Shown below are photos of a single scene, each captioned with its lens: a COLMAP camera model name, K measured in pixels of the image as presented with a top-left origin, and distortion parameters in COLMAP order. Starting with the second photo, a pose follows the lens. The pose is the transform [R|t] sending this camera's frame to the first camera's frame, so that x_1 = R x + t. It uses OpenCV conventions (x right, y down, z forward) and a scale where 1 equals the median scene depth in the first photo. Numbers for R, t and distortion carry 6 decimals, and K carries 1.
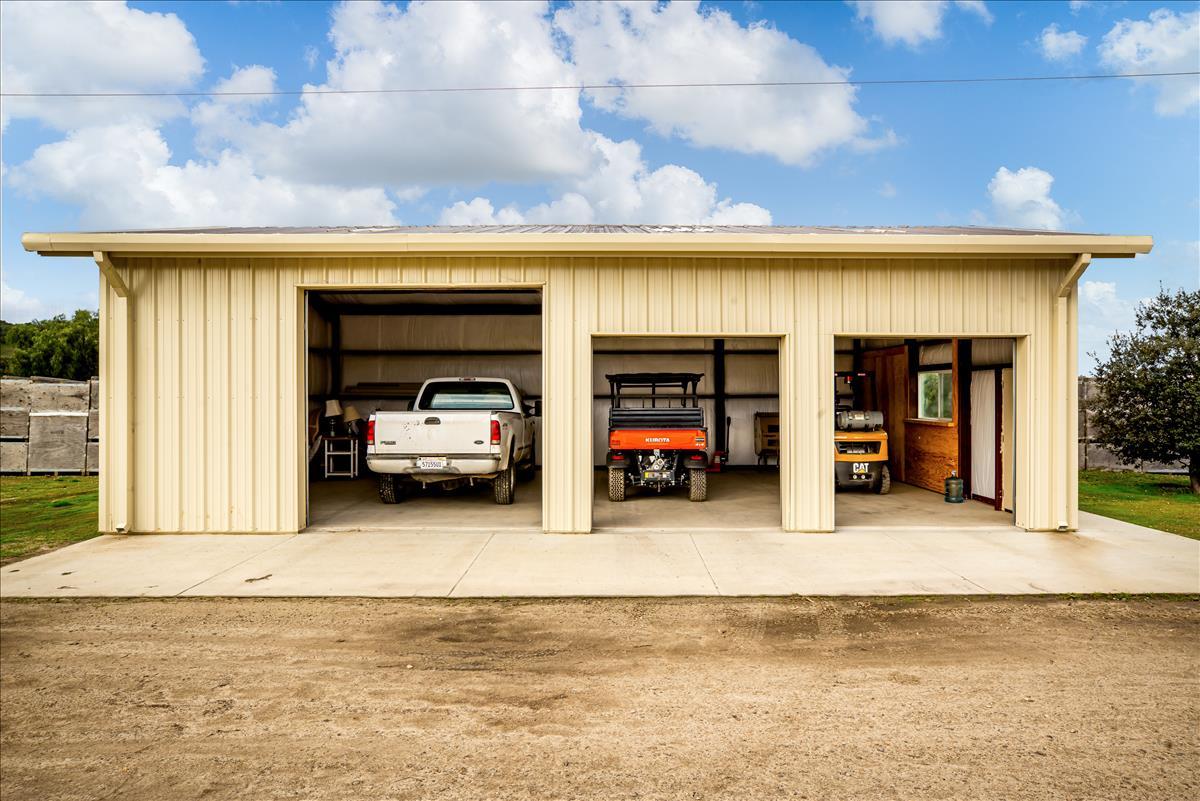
lens RADIAL K [[792.1, 0, 597.9], [0, 792.1, 344.4], [0, 0, 1]] dist [0.018906, 0.003999]
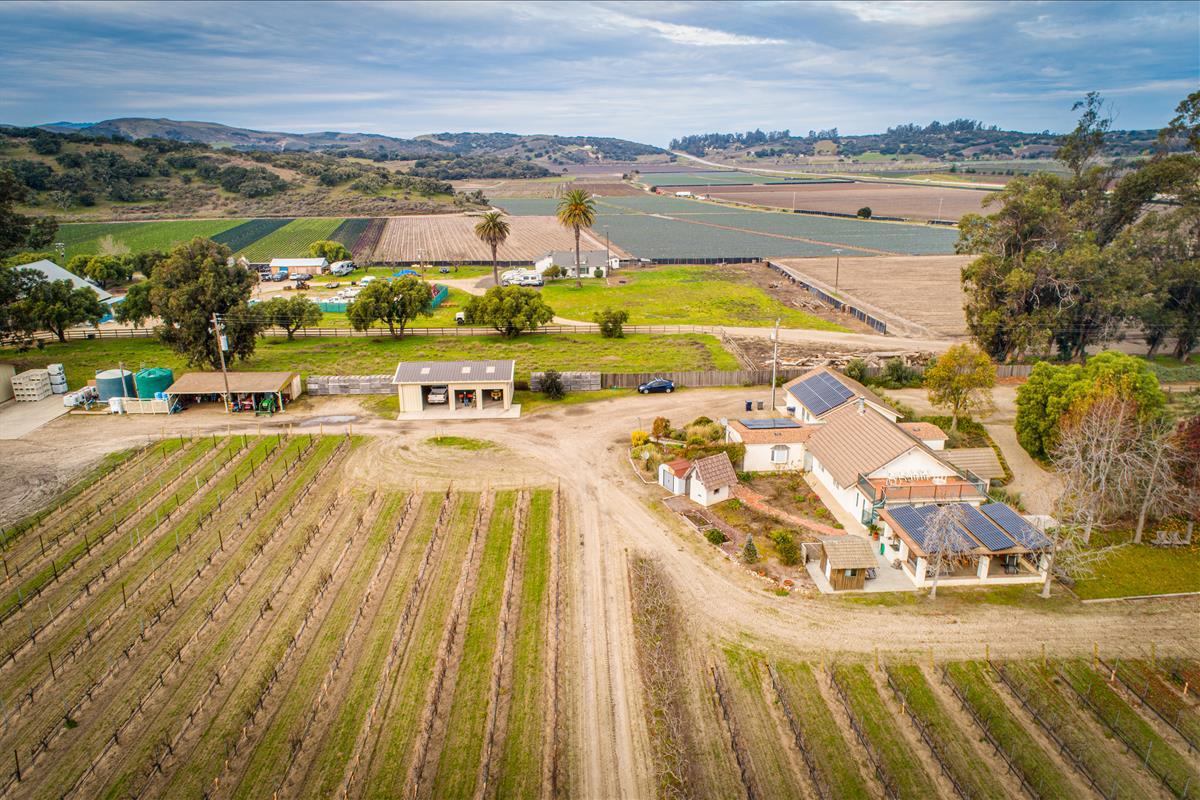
lens RADIAL K [[803.0, 0, 600.0], [0, 803.0, 400.0], [0, 0, 1]] dist [0.015513, 0.002226]
pose [[0.997198, -0.022096, 0.071467, 0.974080], [-0.000150, 0.954789, 0.297285, -2.567691], [-0.074804, -0.296462, 0.952110, -7.717390]]
